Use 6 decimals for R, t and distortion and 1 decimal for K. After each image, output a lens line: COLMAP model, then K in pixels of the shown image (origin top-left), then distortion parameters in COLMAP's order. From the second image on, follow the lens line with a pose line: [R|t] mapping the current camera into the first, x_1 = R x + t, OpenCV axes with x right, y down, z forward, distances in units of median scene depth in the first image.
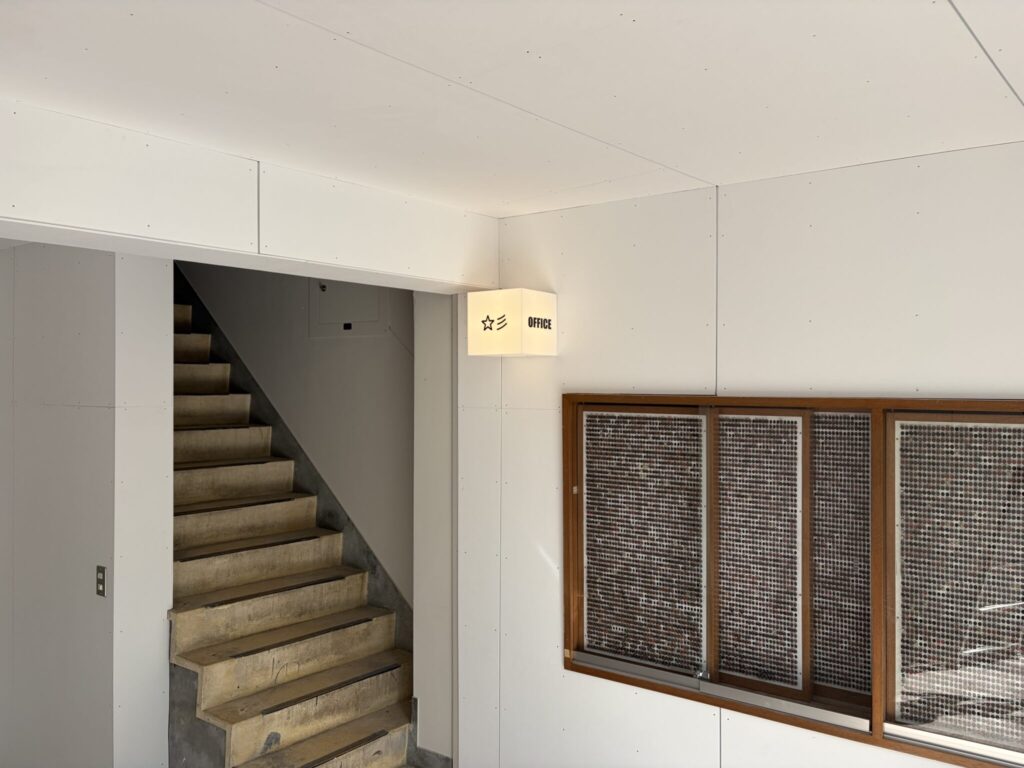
lens RADIAL K [[753.5, 0, 512.0], [0, 753.5, 384.0], [0, 0, 1]] dist [0.000231, -0.000588]
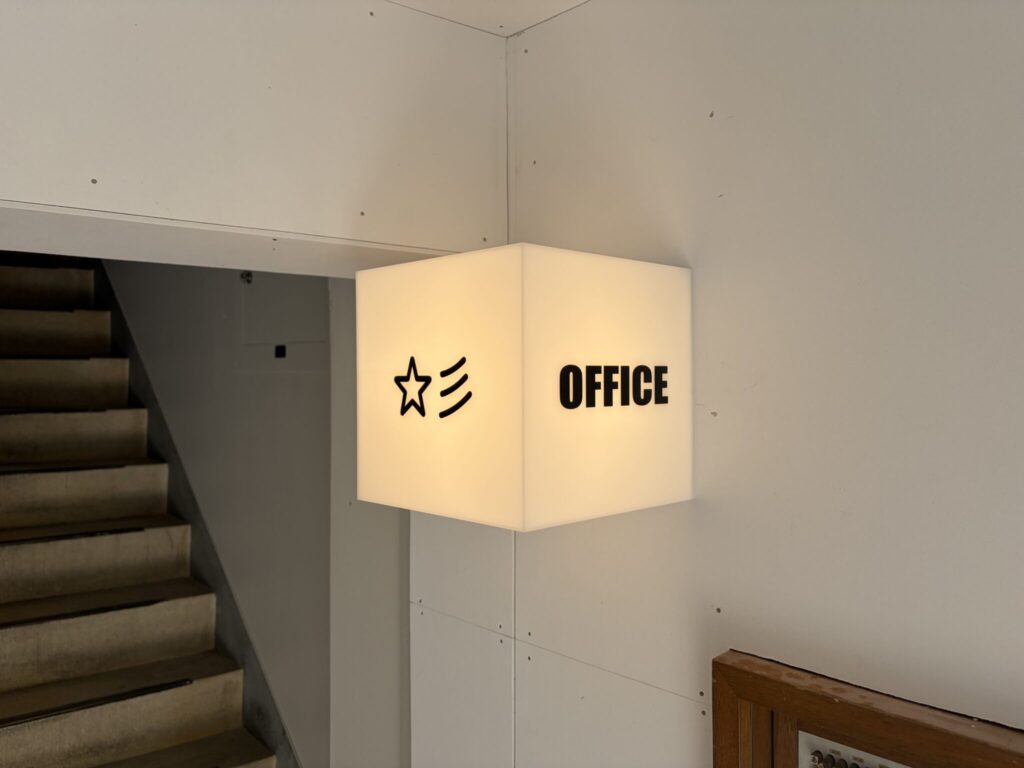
lens RADIAL K [[753.5, 0, 512.0], [0, 753.5, 384.0], [0, 0, 1]] dist [0.000231, -0.000588]
pose [[0.977410, -0.001159, -0.211351, 0.050984], [0.004174, 0.999896, 0.013816, -0.077840], [0.211313, -0.014386, 0.977313, 0.687923]]
